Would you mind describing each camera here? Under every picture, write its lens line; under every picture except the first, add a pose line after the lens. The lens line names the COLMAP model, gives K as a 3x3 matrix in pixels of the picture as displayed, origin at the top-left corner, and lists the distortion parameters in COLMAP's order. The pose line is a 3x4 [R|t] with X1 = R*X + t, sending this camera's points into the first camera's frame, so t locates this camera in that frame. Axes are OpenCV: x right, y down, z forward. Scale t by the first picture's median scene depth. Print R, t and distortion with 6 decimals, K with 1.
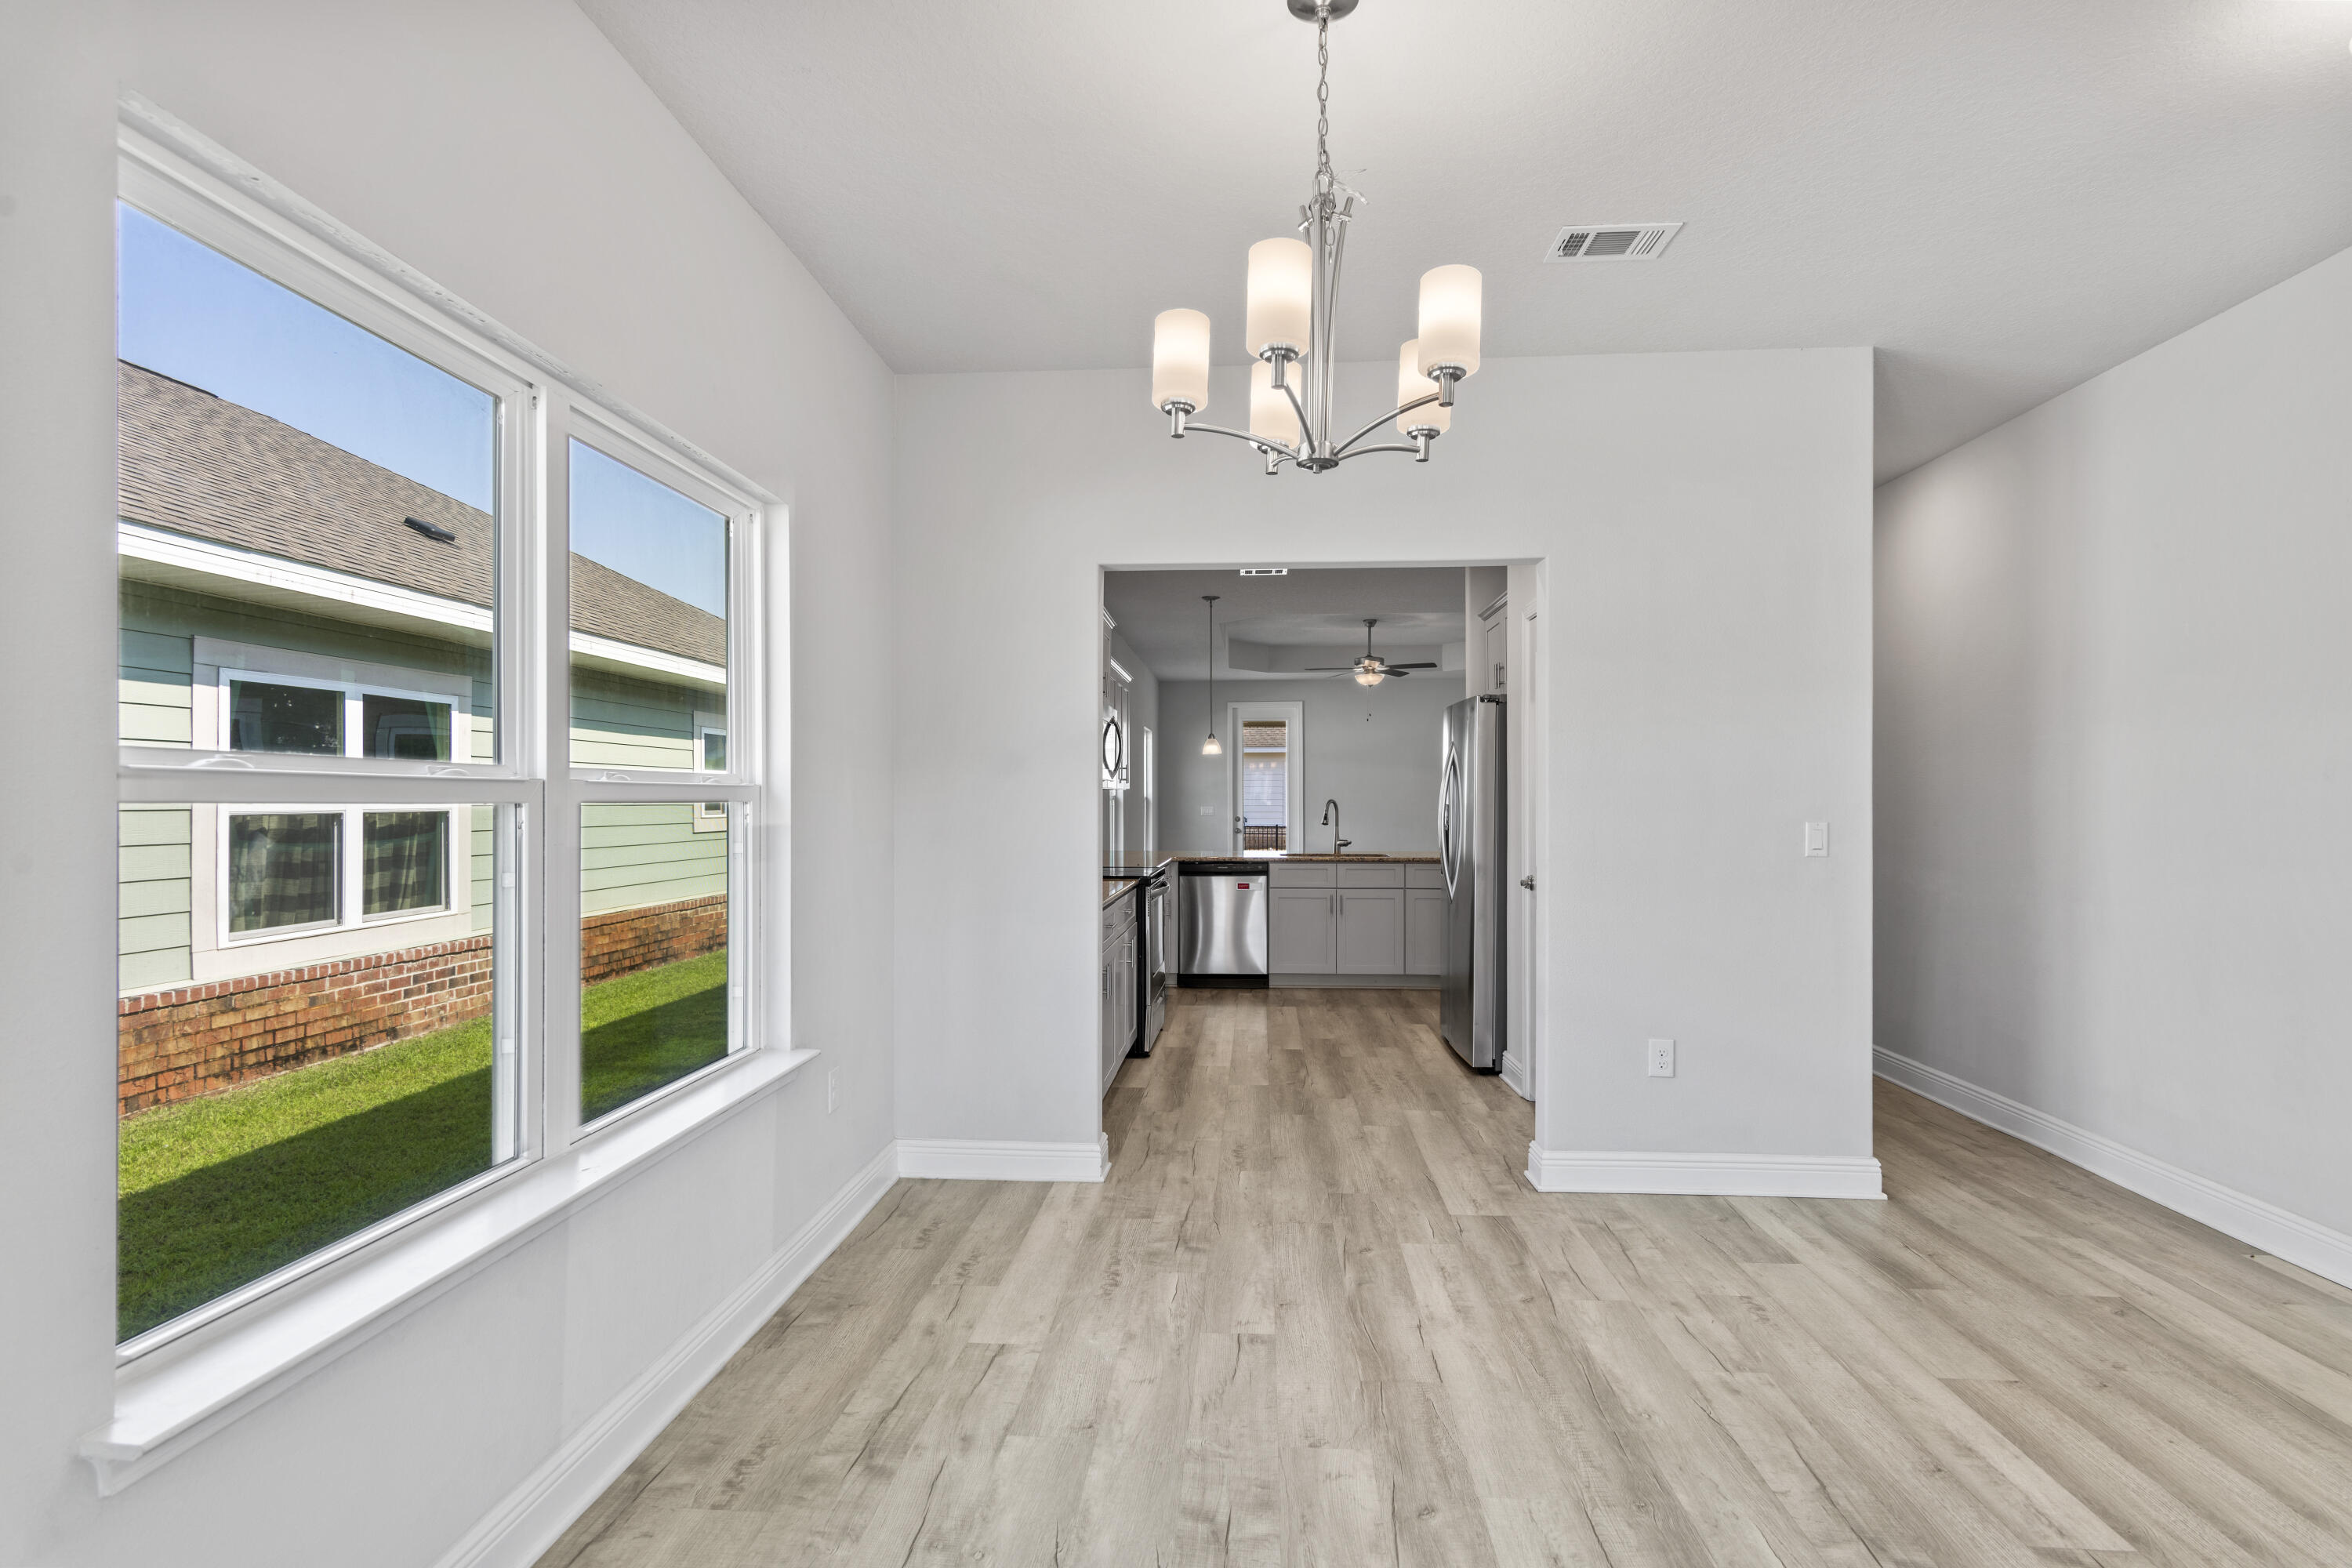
lens RADIAL K [[1151.4, 0, 1176.0], [0, 1151.4, 800.2], [0, 0, 1]] dist [0.005548, -0.000427]
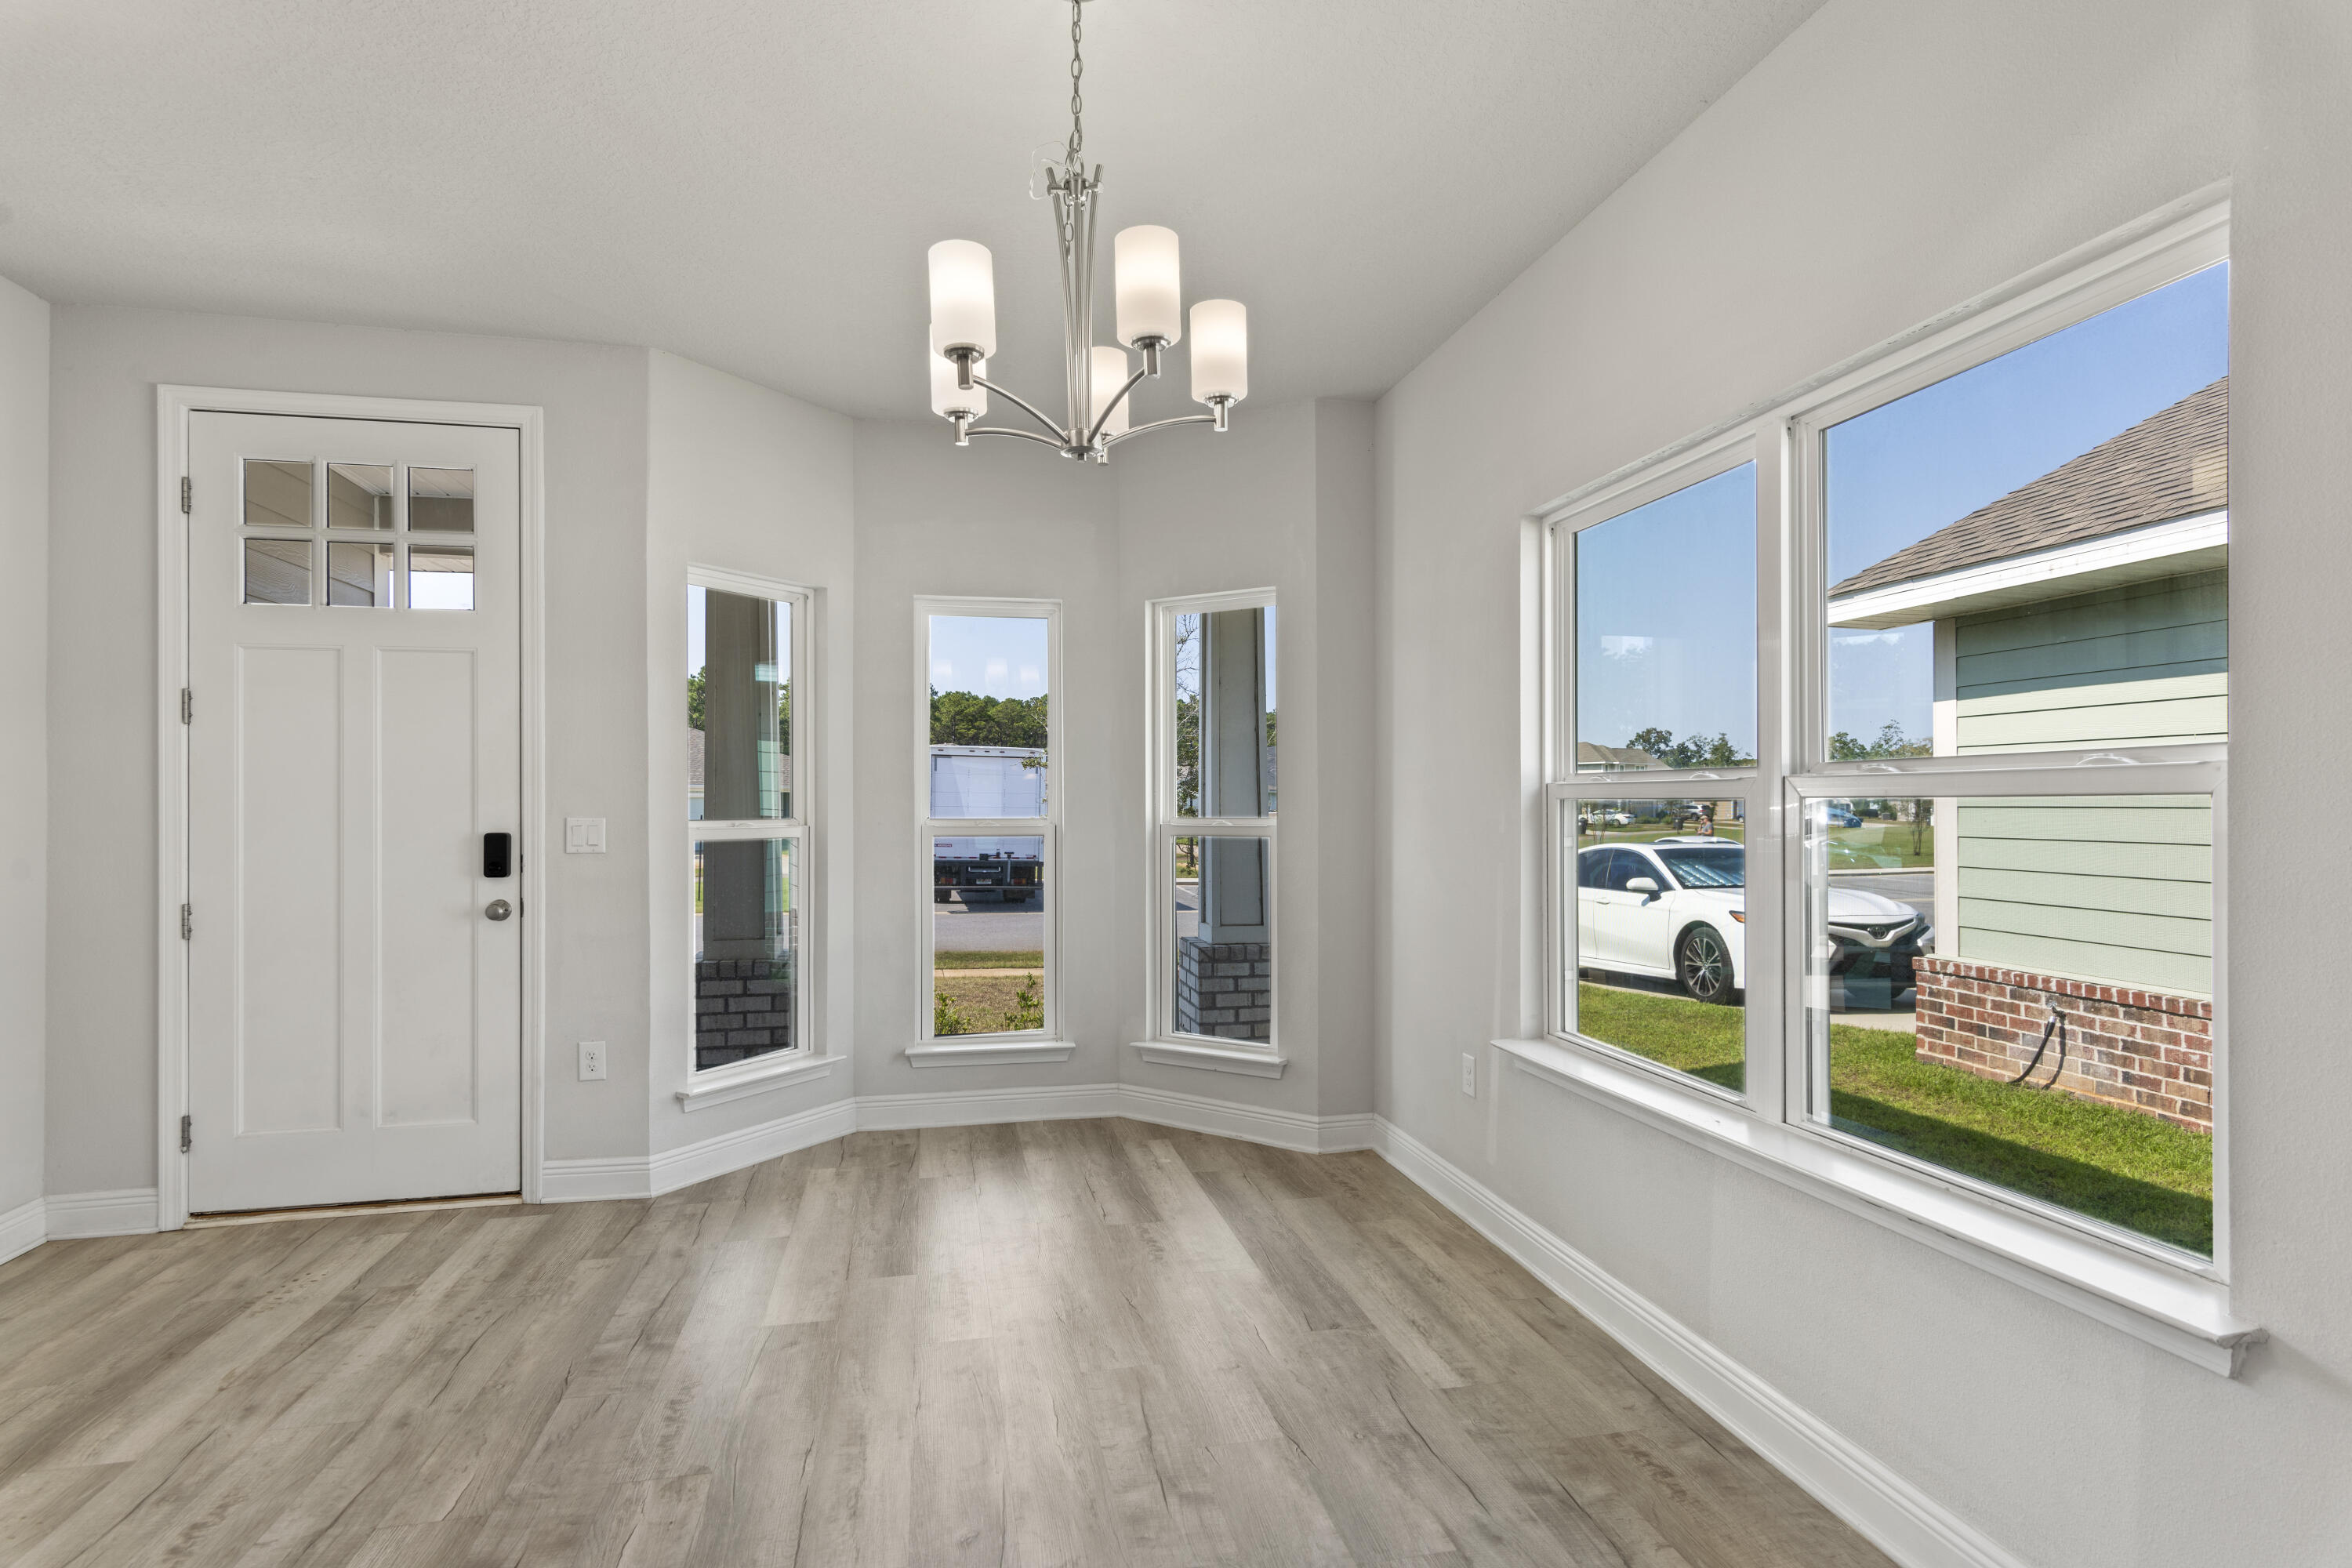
lens RADIAL K [[1151.4, 0, 1177.0], [0, 1151.4, 776.1], [0, 0, 1]] dist [0.005548, -0.000427]
pose [[-0.959423, -0.008250, -0.281851, 0.221849], [-0.001164, 0.999679, -0.025301, 0.007595], [0.281969, -0.023946, -0.959125, 1.347307]]
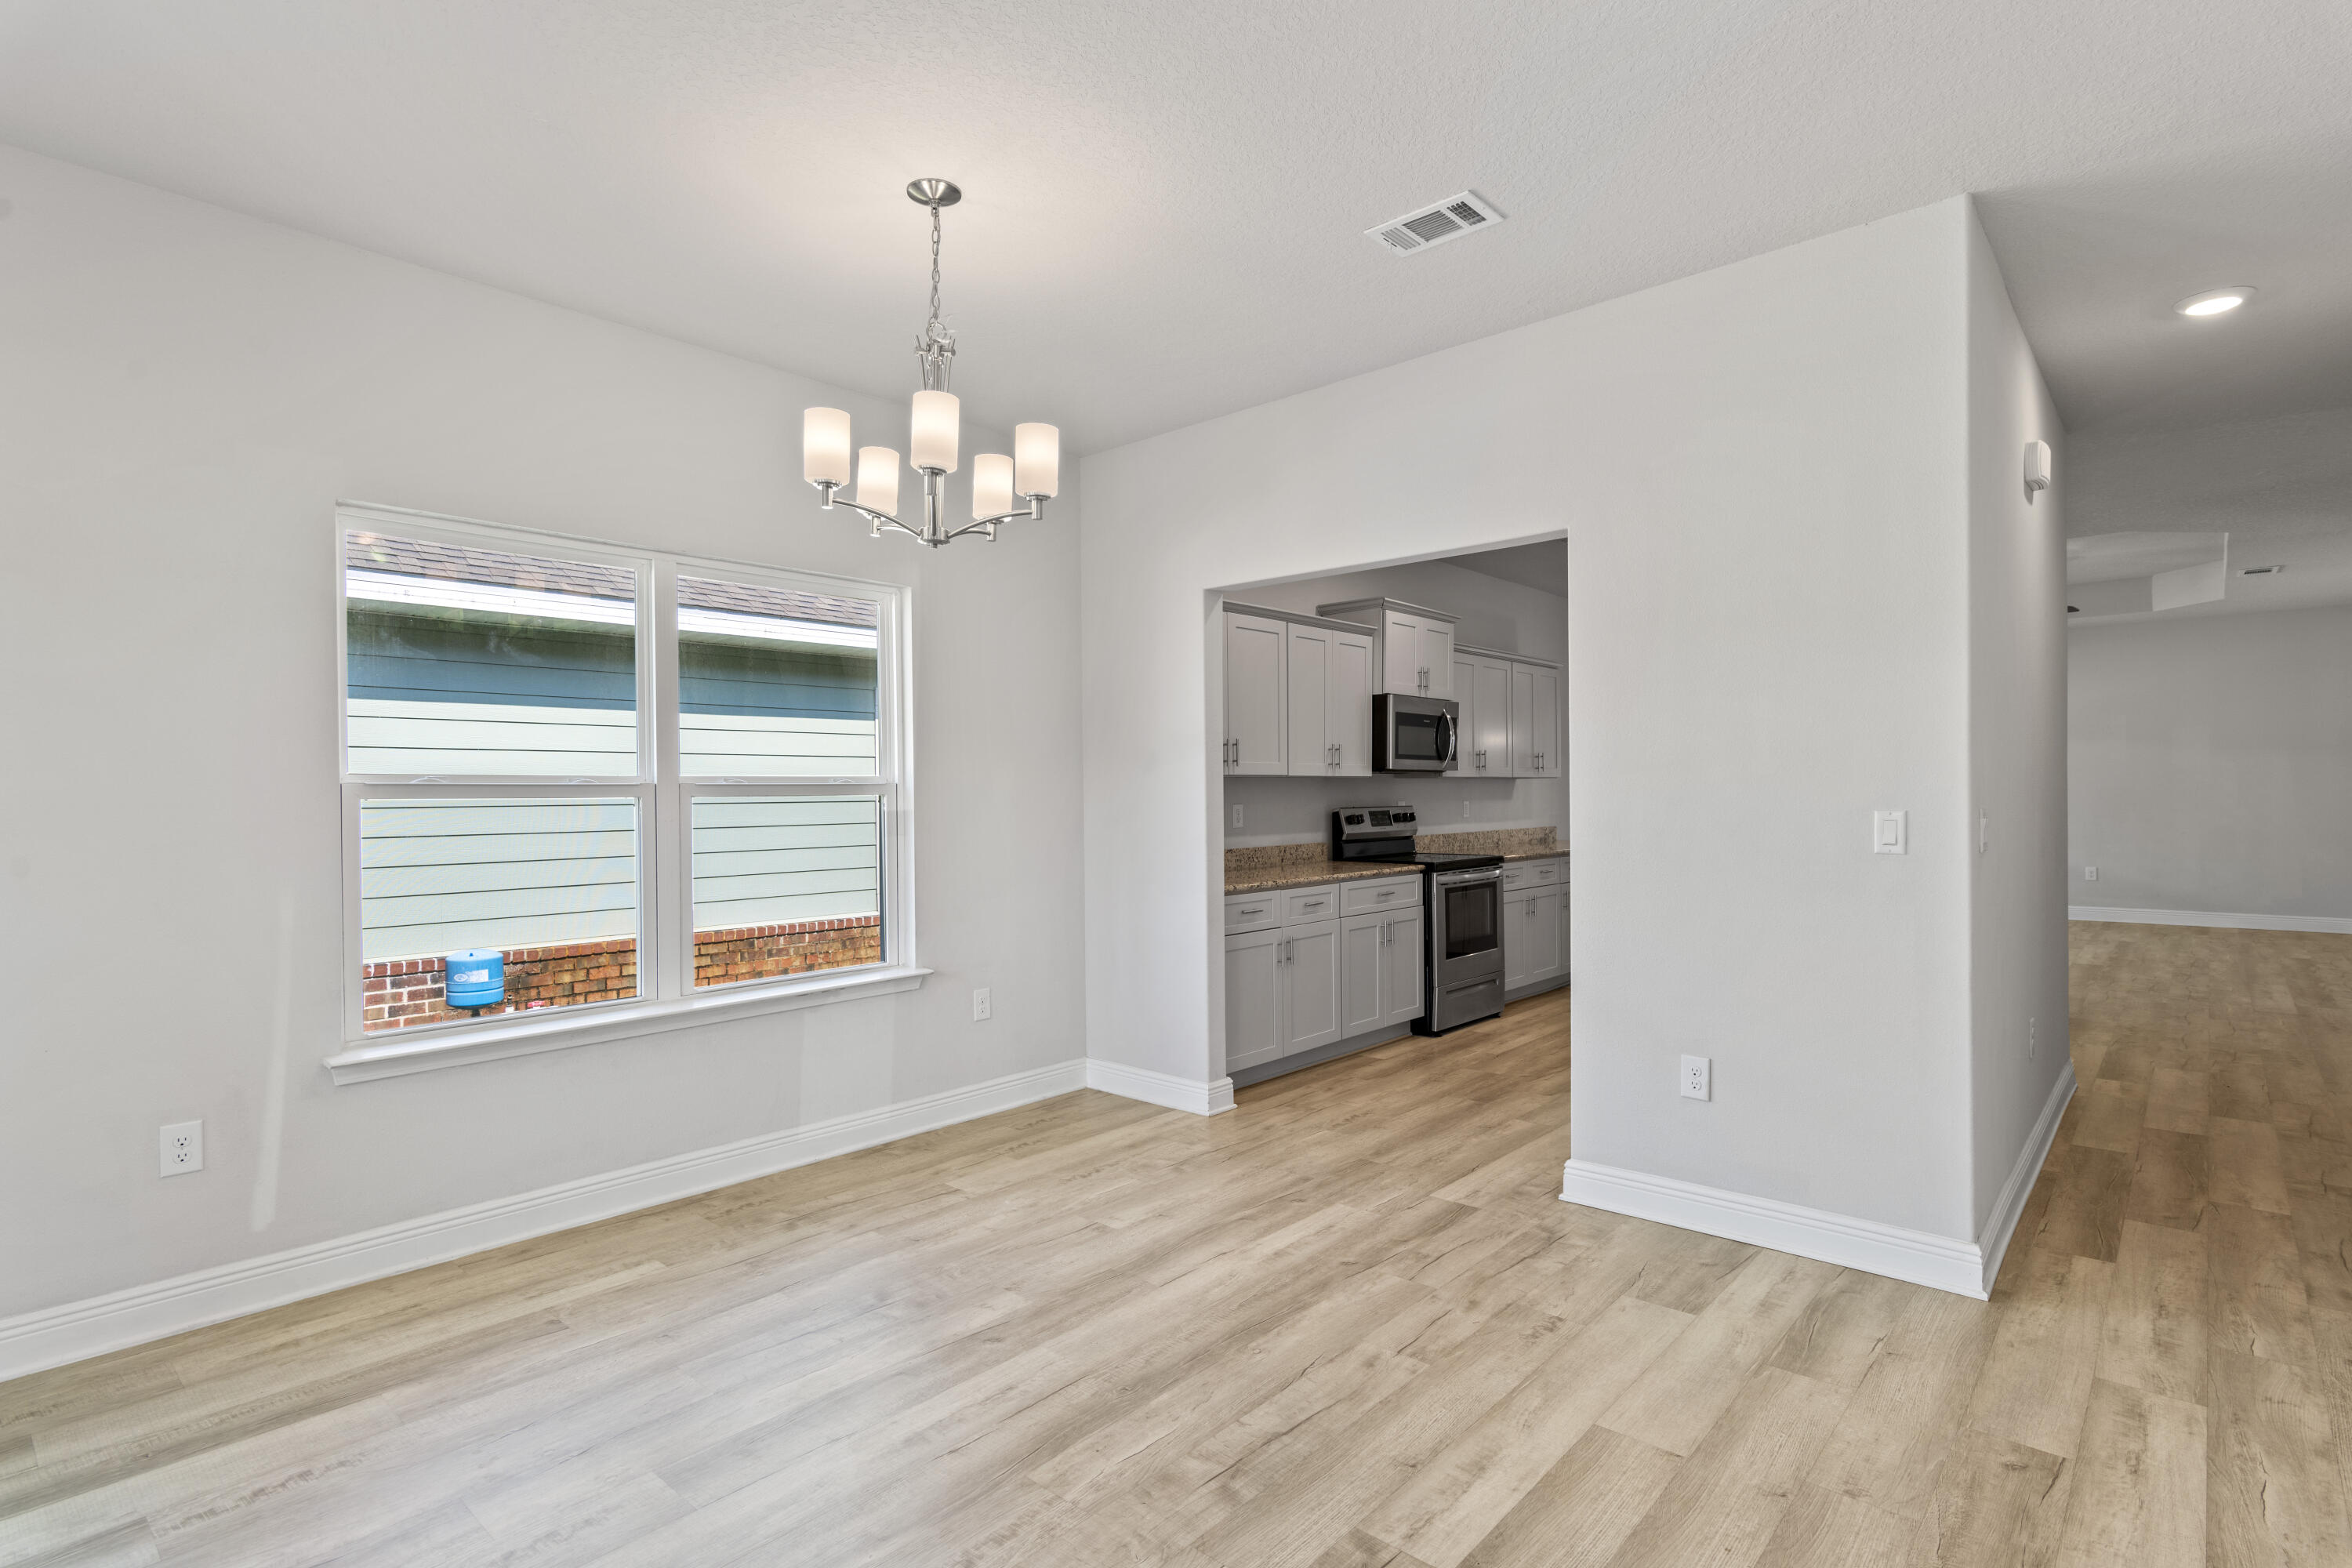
lens RADIAL K [[1151.4, 0, 1172.2], [0, 1151.4, 801.0], [0, 0, 1]] dist [0.005548, -0.000427]
pose [[0.786224, -0.003035, -0.617935, 0.801049], [0.009859, 0.999922, 0.007632, 0.002310], [0.617863, -0.012093, 0.786192, 0.076933]]
